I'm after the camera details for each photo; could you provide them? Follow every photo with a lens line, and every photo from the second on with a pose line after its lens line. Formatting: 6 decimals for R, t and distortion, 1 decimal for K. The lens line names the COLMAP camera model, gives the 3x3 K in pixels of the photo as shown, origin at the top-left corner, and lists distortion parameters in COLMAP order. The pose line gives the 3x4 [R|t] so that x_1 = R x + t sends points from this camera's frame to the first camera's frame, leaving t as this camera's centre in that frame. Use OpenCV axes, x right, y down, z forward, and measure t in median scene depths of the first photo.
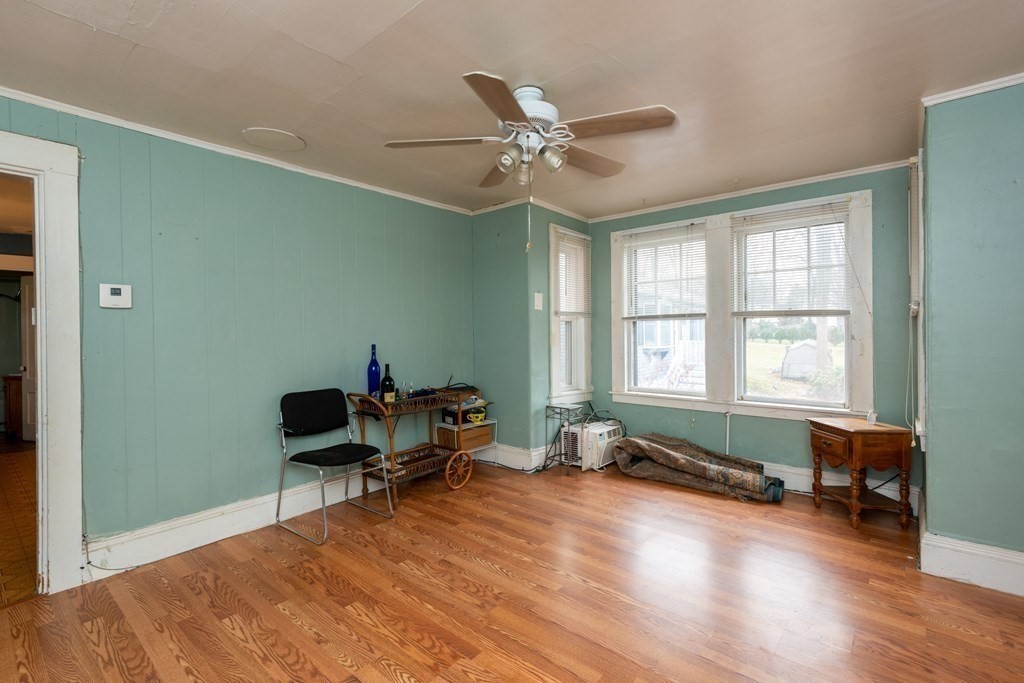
lens RADIAL K [[451.1, 0, 512.0], [0, 451.1, 341.5], [0, 0, 1]] dist [0.020897, -0.000172]
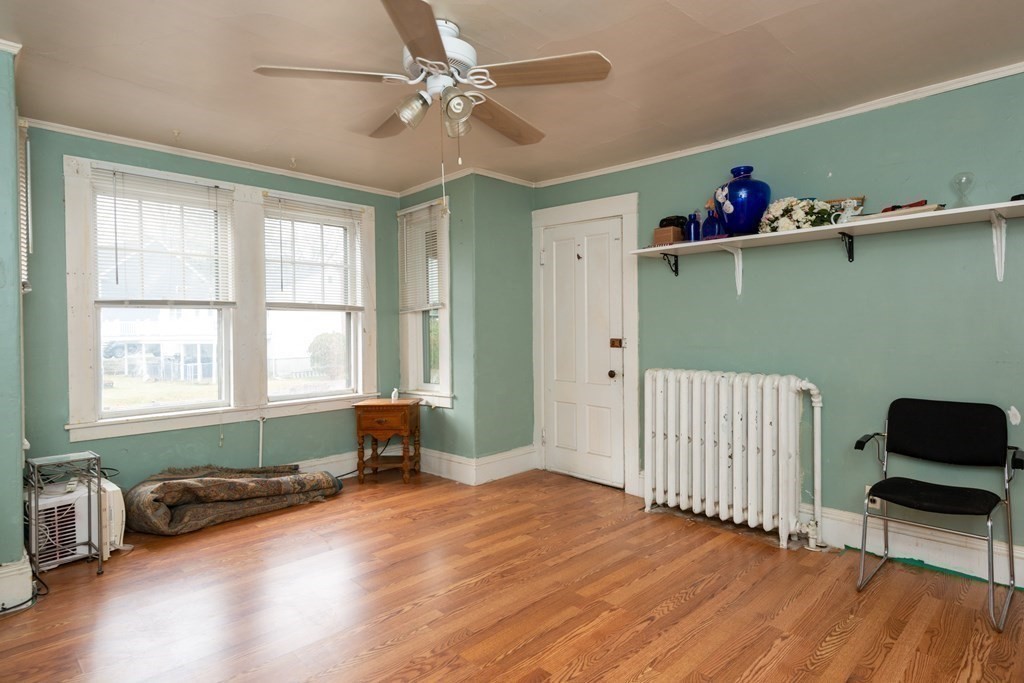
lens RADIAL K [[545.9, 0, 509.6], [0, 545.9, 336.7], [0, 0, 1]] dist [0.051741, 0.000235]
pose [[0.124080, -0.011414, 0.992207, -0.543391], [0.024968, 0.999653, 0.008377, 0.004640], [-0.991958, 0.023734, 0.124322, 0.421358]]
